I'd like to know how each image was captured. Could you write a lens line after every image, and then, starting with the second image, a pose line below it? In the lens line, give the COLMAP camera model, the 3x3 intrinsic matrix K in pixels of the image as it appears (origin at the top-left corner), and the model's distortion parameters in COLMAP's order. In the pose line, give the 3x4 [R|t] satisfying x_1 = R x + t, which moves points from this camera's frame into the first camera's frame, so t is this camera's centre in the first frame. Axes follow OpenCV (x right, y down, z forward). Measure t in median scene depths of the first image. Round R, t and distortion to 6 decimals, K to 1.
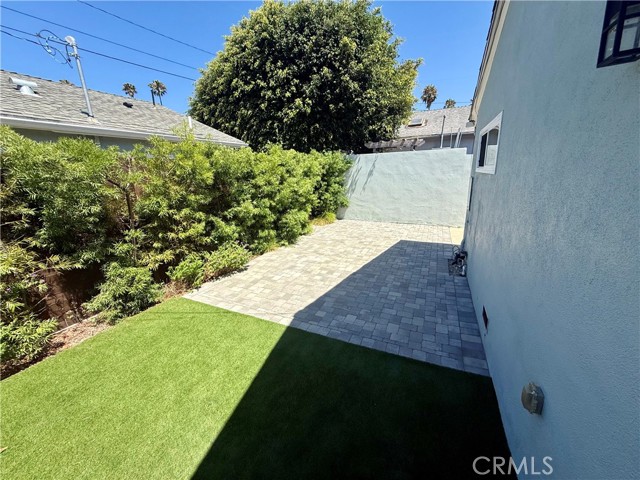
lens RADIAL K [[255.7, 0, 320.7], [0, 255.7, 239.5], [0, 0, 1]] dist [0.000208, -0.000236]
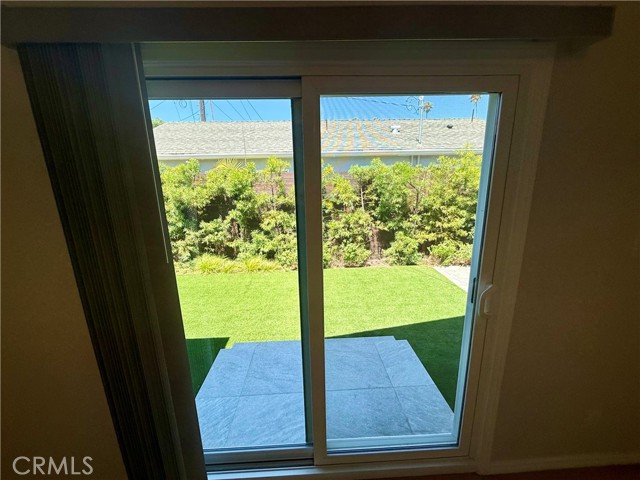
lens RADIAL K [[255.7, 0, 317.5], [0, 255.7, 239.0], [0, 0, 1]] dist [0.000208, -0.000236]
pose [[0.450122, 0.220113, -0.865414, 0.390093], [-0.226770, 0.965549, 0.127633, 0.039240], [0.863693, 0.138799, 0.484530, -0.279875]]
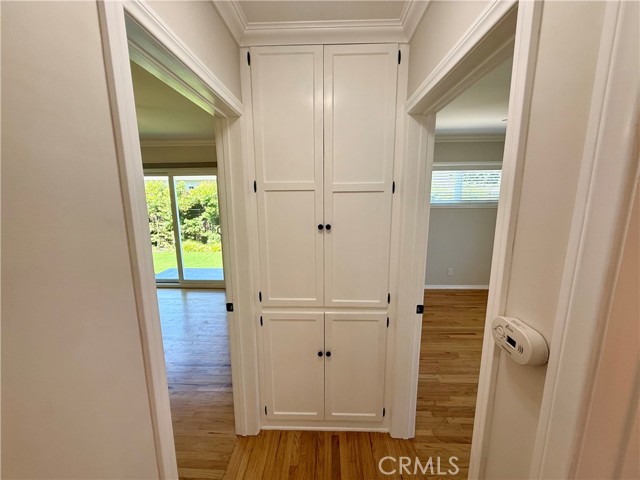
lens RADIAL K [[255.7, 0, 320.9], [0, 255.7, 240.9], [0, 0, 1]] dist [0.000208, -0.000236]
pose [[0.384999, 0.183328, -0.904526, 1.483570], [-0.245630, 0.965078, 0.091051, -0.051873], [0.889630, 0.187124, 0.416585, 0.008577]]
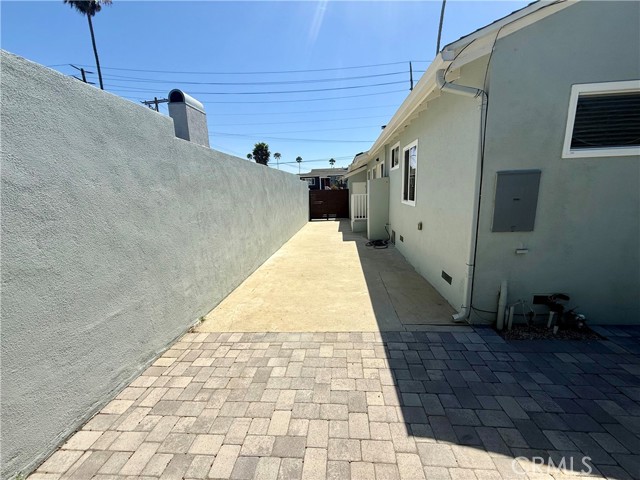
lens RADIAL K [[255.7, 0, 318.0], [0, 255.7, 239.0], [0, 0, 1]] dist [0.000208, -0.000236]
pose [[-0.318298, -0.138333, 0.937844, 0.273413], [0.295387, 0.925572, 0.236775, -0.464976], [-0.900796, 0.352392, -0.253746, 2.004592]]
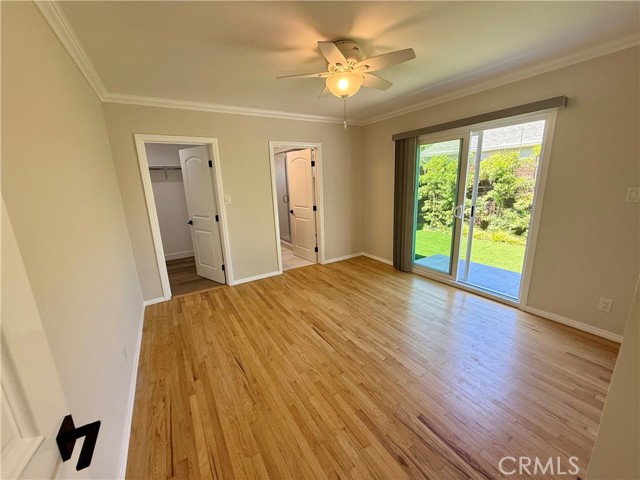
lens RADIAL K [[255.7, 0, 315.3], [0, 255.7, 238.7], [0, 0, 1]] dist [0.000208, -0.000236]
pose [[-0.569253, 0.225128, -0.790739, 1.171119], [-0.166590, 0.910245, 0.379081, 0.000126], [0.805108, 0.347523, -0.480655, -0.031516]]
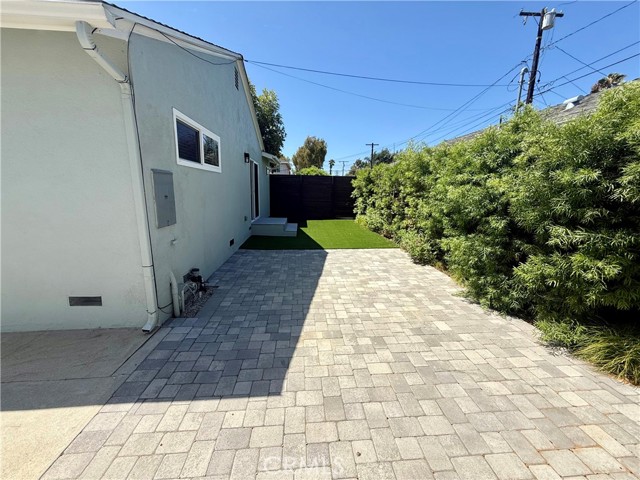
lens RADIAL K [[255.7, 0, 319.4], [0, 255.7, 240.5], [0, 0, 1]] dist [0.000208, -0.000236]
pose [[-0.879252, 0.107494, -0.464071, 0.724689], [-0.117156, 0.895487, 0.429393, -0.506808], [0.461726, 0.431913, -0.774764, 2.169494]]
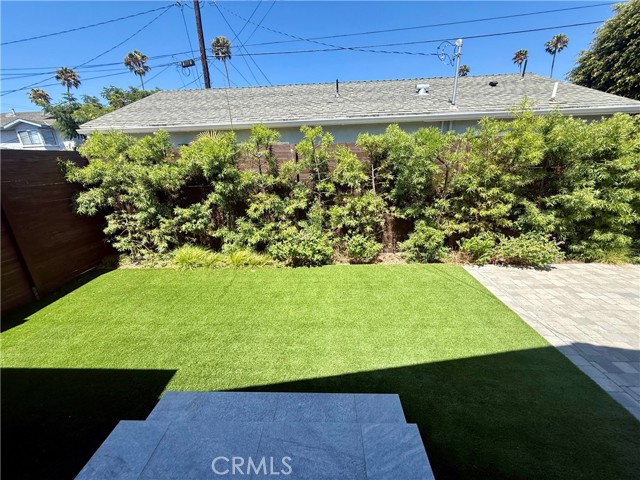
lens RADIAL K [[255.7, 0, 317.2], [0, 255.7, 239.5], [0, 0, 1]] dist [0.000208, -0.000236]
pose [[0.373194, 0.303281, -0.876782, 0.174376], [-0.222301, 0.946761, 0.232866, -0.006004], [0.900726, 0.108006, 0.420745, -0.051985]]
